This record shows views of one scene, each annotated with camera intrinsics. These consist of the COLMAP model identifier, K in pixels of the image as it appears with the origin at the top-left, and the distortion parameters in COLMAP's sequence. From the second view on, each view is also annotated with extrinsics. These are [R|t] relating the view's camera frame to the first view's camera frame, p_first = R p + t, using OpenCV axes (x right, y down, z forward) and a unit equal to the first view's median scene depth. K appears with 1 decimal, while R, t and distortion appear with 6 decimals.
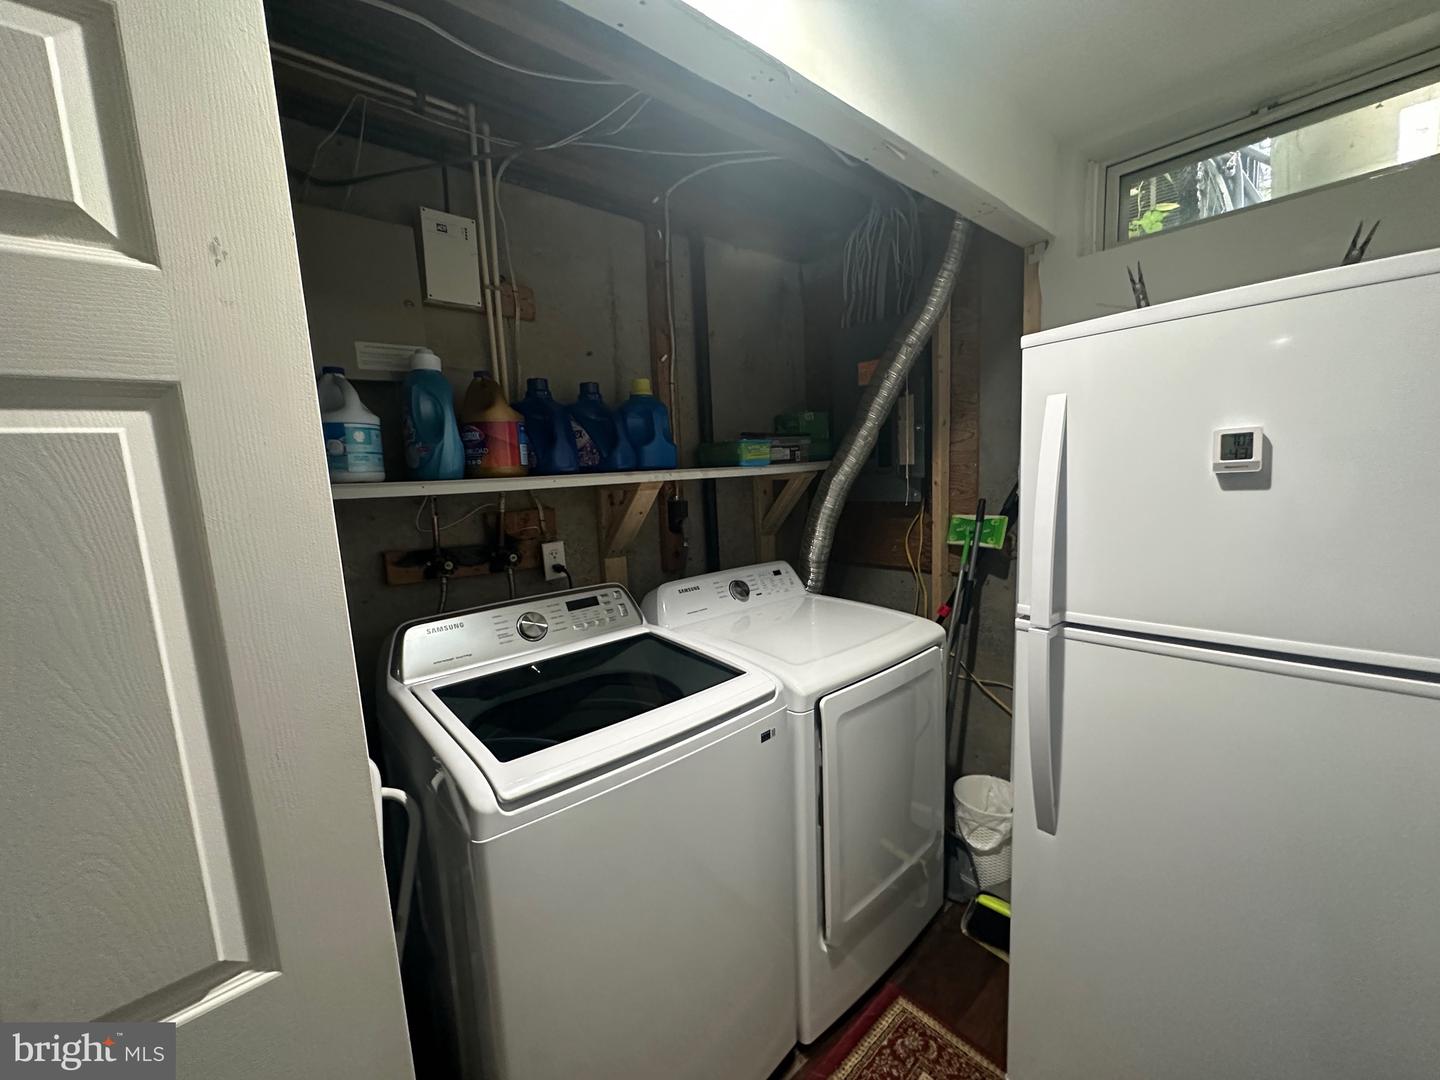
lens RADIAL K [[567.4, 0, 713.0], [0, 567.4, 539.5], [0, 0, 1]] dist [-0.000378, 0.000389]
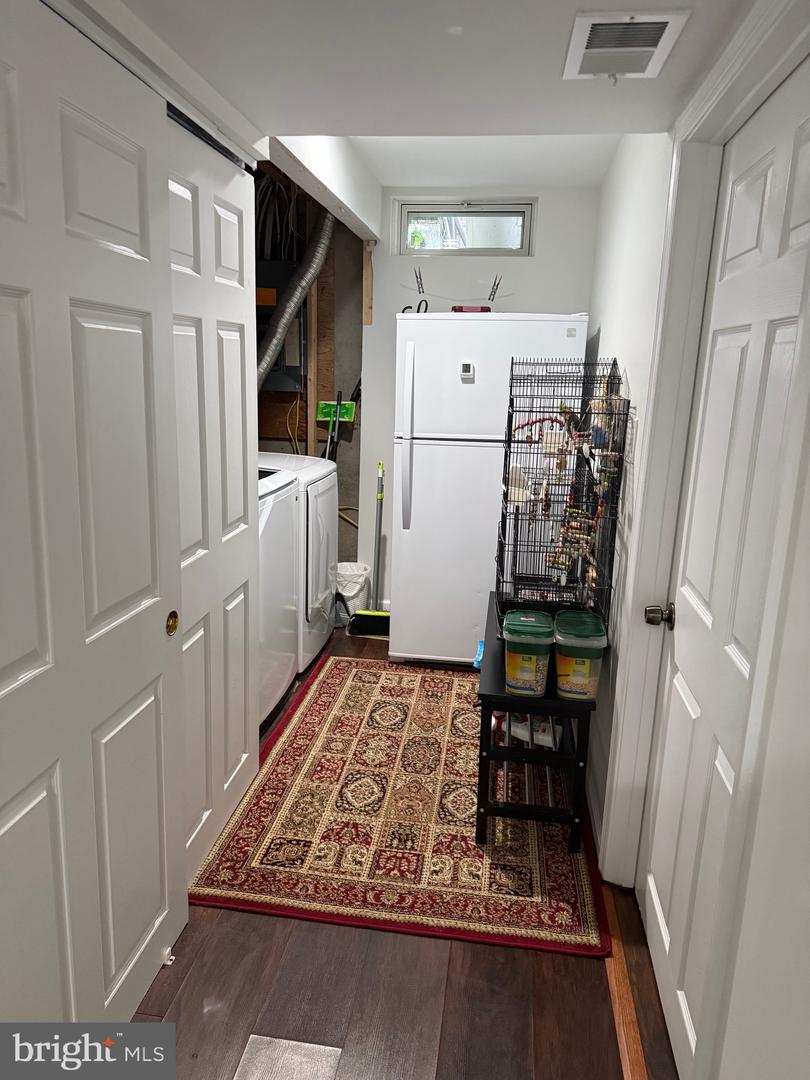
lens RADIAL K [[755.7, 0, 405.0], [0, 755.7, 539.8], [0, 0, 1]] dist [0.003851, -0.000605]
pose [[0.747016, -0.073316, 0.660751, -0.883883], [0.011897, 0.995216, 0.096976, 0.150864], [-0.664699, -0.064582, 0.744315, -0.790516]]
